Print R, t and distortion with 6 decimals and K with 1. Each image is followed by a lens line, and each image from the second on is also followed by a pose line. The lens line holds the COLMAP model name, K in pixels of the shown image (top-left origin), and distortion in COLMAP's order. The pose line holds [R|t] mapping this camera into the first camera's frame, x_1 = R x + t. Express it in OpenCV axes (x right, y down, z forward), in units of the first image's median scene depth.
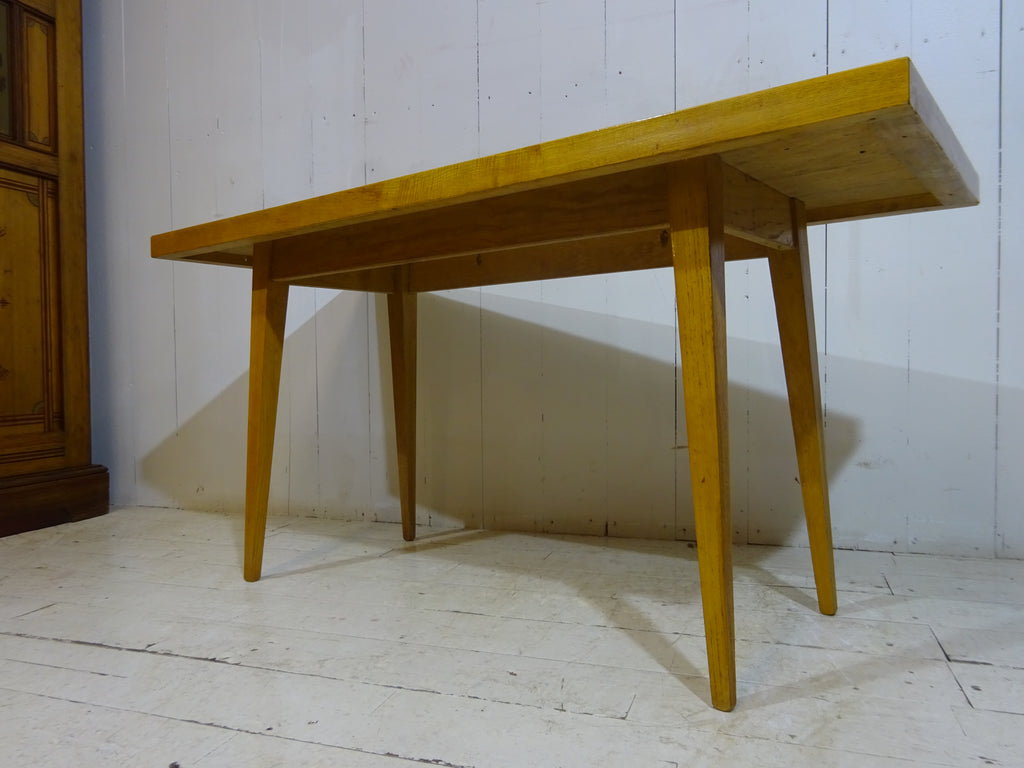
lens RADIAL K [[749.0, 0, 512.1], [0, 749.0, 385.1], [0, 0, 1]] dist [0.012102, -0.016216]
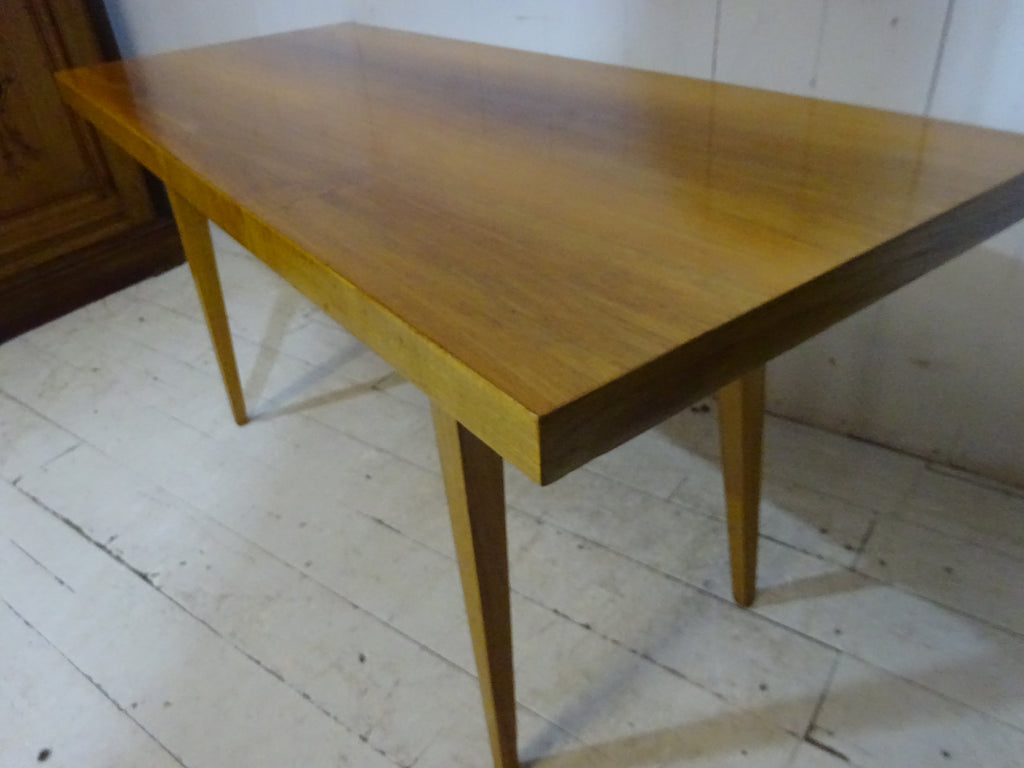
lens RADIAL K [[749.0, 0, 512.8], [0, 749.0, 383.9], [0, 0, 1]] dist [0.012102, -0.016216]
pose [[0.958358, 0.110510, -0.263321, 0.350640], [0.051026, 0.840982, 0.538651, -0.401610], [0.280975, -0.529657, 0.800323, 0.325273]]
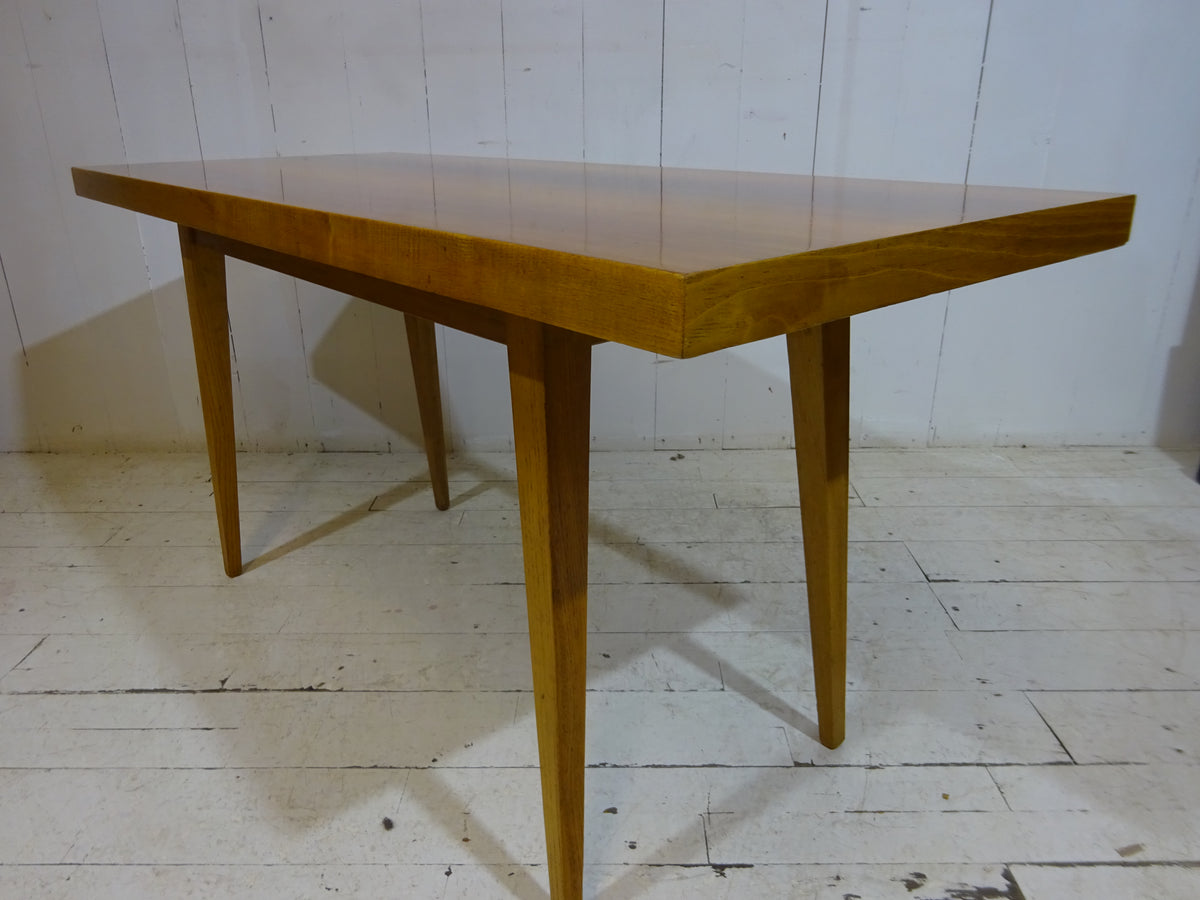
lens RADIAL K [[877.8, 0, 598.5], [0, 877.8, 449.2], [0, 0, 1]] dist [0.012102, -0.016216]
pose [[0.948781, -0.111804, 0.295490, -0.288173], [0.005045, 0.940531, 0.339669, -0.279778], [-0.315894, -0.320781, 0.892922, -0.058737]]
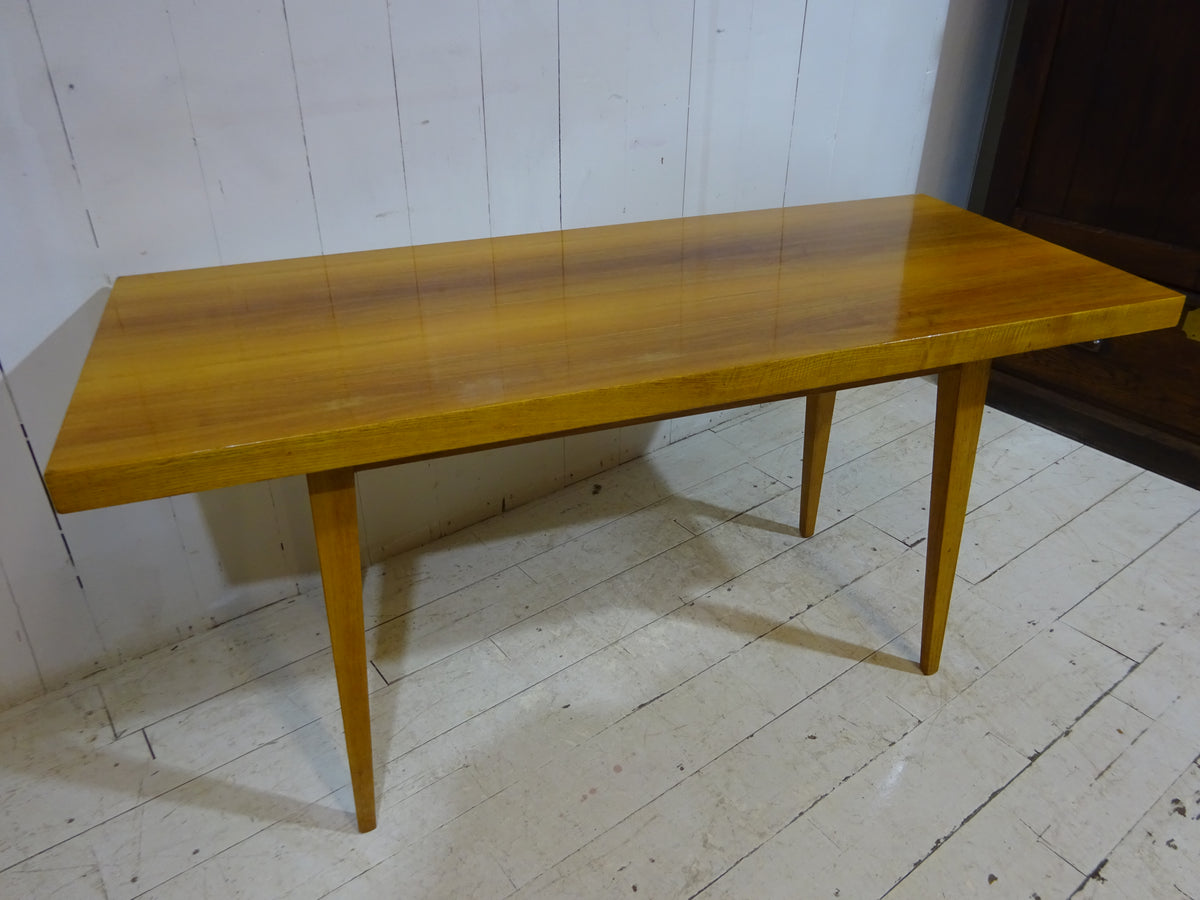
lens RADIAL K [[877.8, 0, 597.1], [0, 877.8, 451.3], [0, 0, 1]] dist [0.012102, -0.016216]
pose [[0.557626, -0.410301, 0.721599, -0.806962], [0.012523, 0.873360, 0.486915, -0.559257], [-0.829998, -0.262480, 0.492147, 0.562091]]
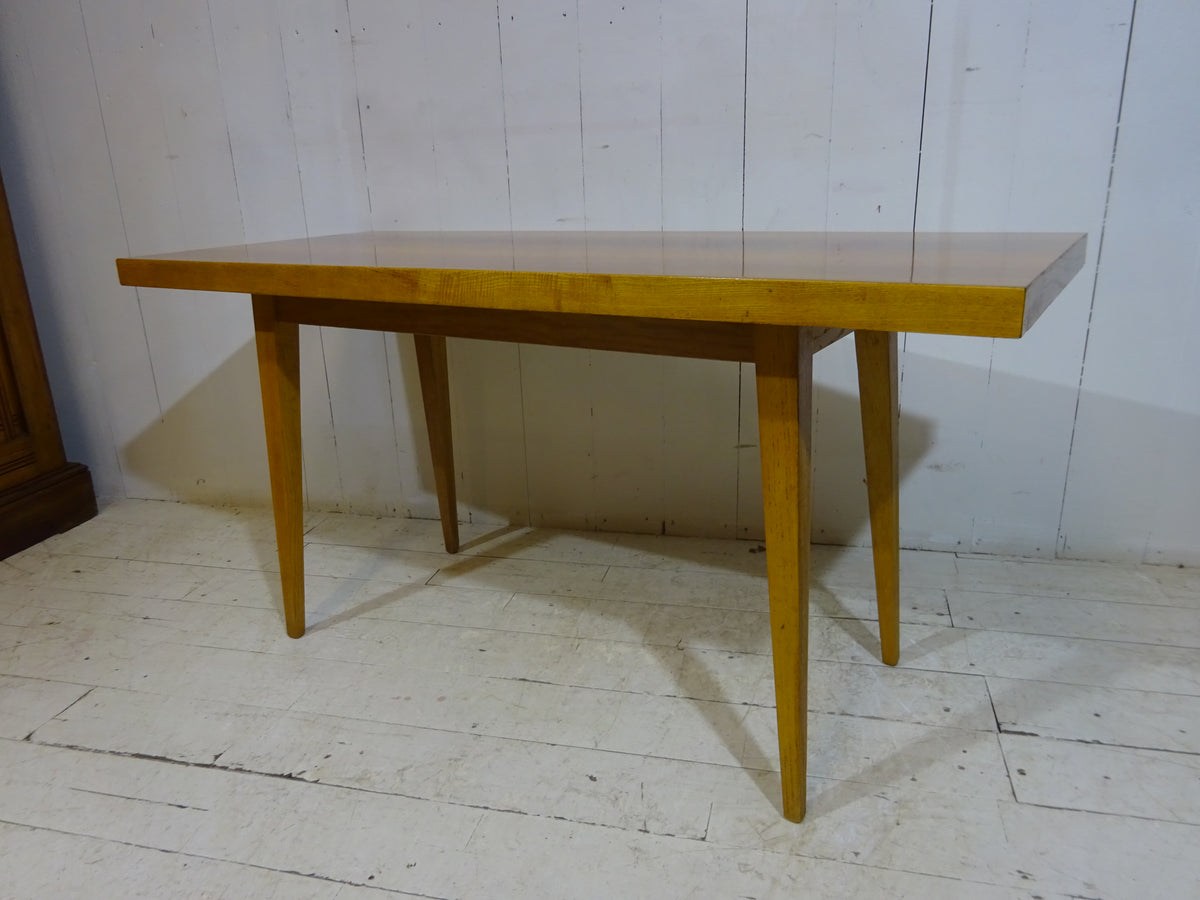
lens RADIAL K [[877.8, 0, 599.7], [0, 877.8, 450.1], [0, 0, 1]] dist [0.012102, -0.016216]
pose [[0.995912, -0.048857, 0.075971, -0.046782], [0.025370, 0.958531, 0.283857, -0.309482], [-0.086689, -0.280770, 0.955852, -0.024701]]
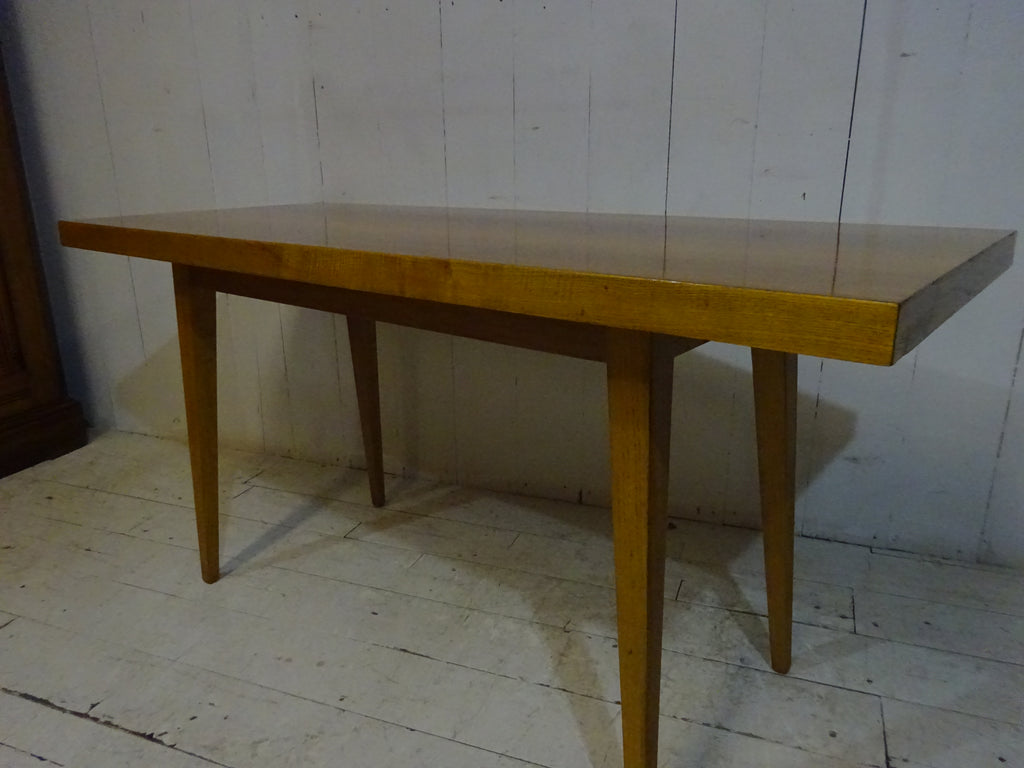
lens RADIAL K [[749.0, 0, 511.7], [0, 749.0, 383.5], [0, 0, 1]] dist [0.012102, -0.016216]
pose [[0.999400, 0.009742, -0.033230, 0.097166], [-0.000351, 0.962404, 0.271621, -0.306068], [0.034627, -0.271447, 0.961830, 0.146180]]
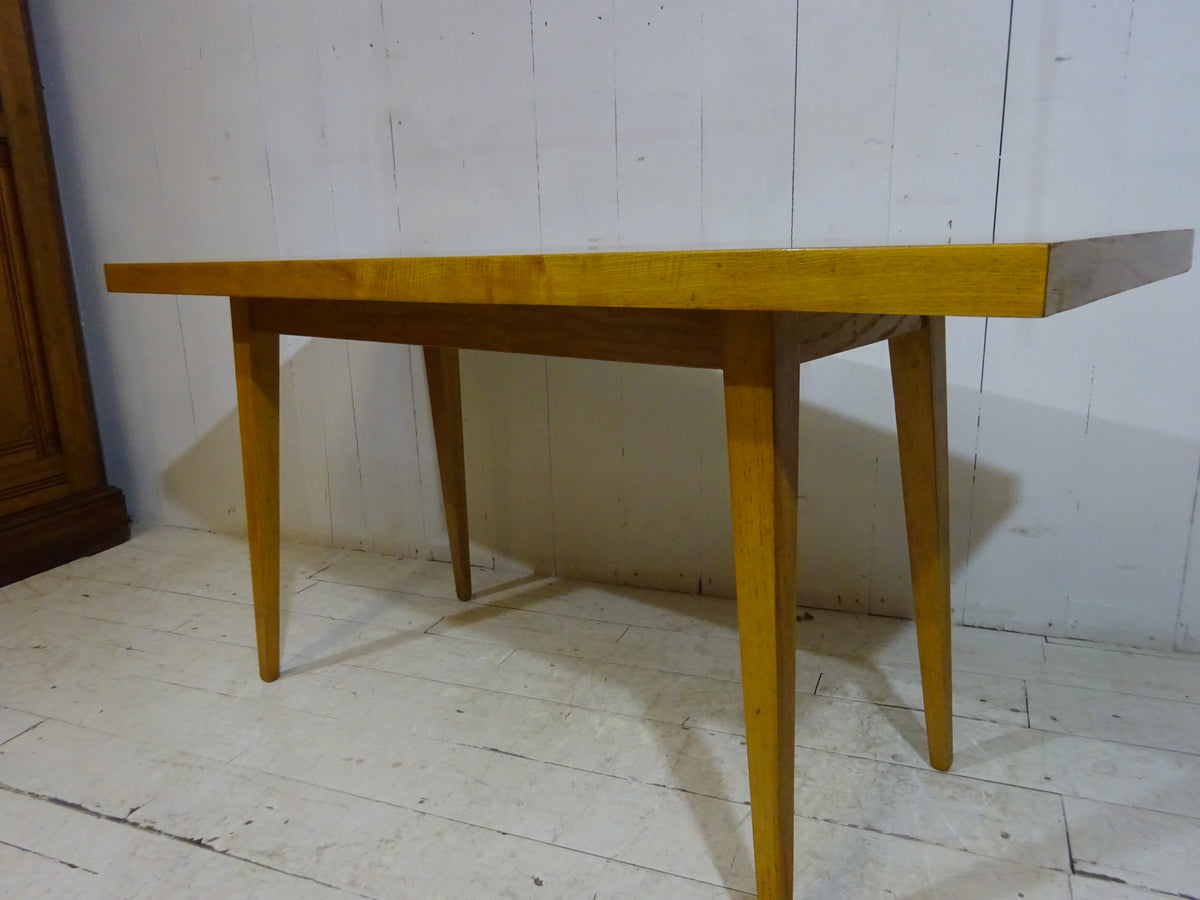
lens RADIAL K [[877.8, 0, 600.0], [0, 877.8, 449.8], [0, 0, 1]] dist [0.012102, -0.016216]
pose [[0.998430, -0.005285, -0.055762, 0.101039], [0.017089, 0.976813, 0.213411, -0.236303], [0.053341, -0.214028, 0.975370, 0.113121]]
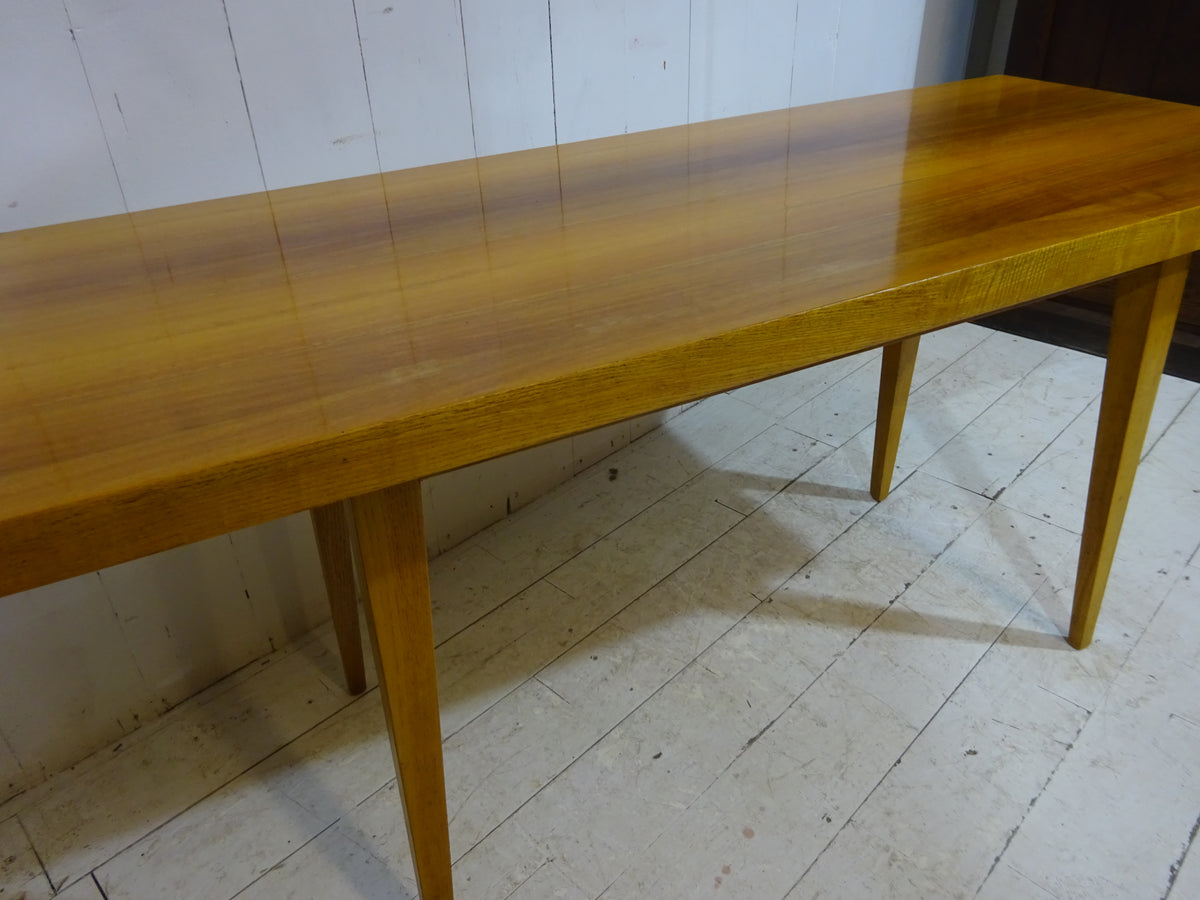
lens RADIAL K [[877.8, 0, 597.4], [0, 877.8, 449.1], [0, 0, 1]] dist [0.012102, -0.016216]
pose [[0.430132, -0.478577, 0.765474, -0.696854], [0.053511, 0.859946, 0.507572, -0.432287], [-0.901179, -0.177362, 0.395499, 0.833133]]
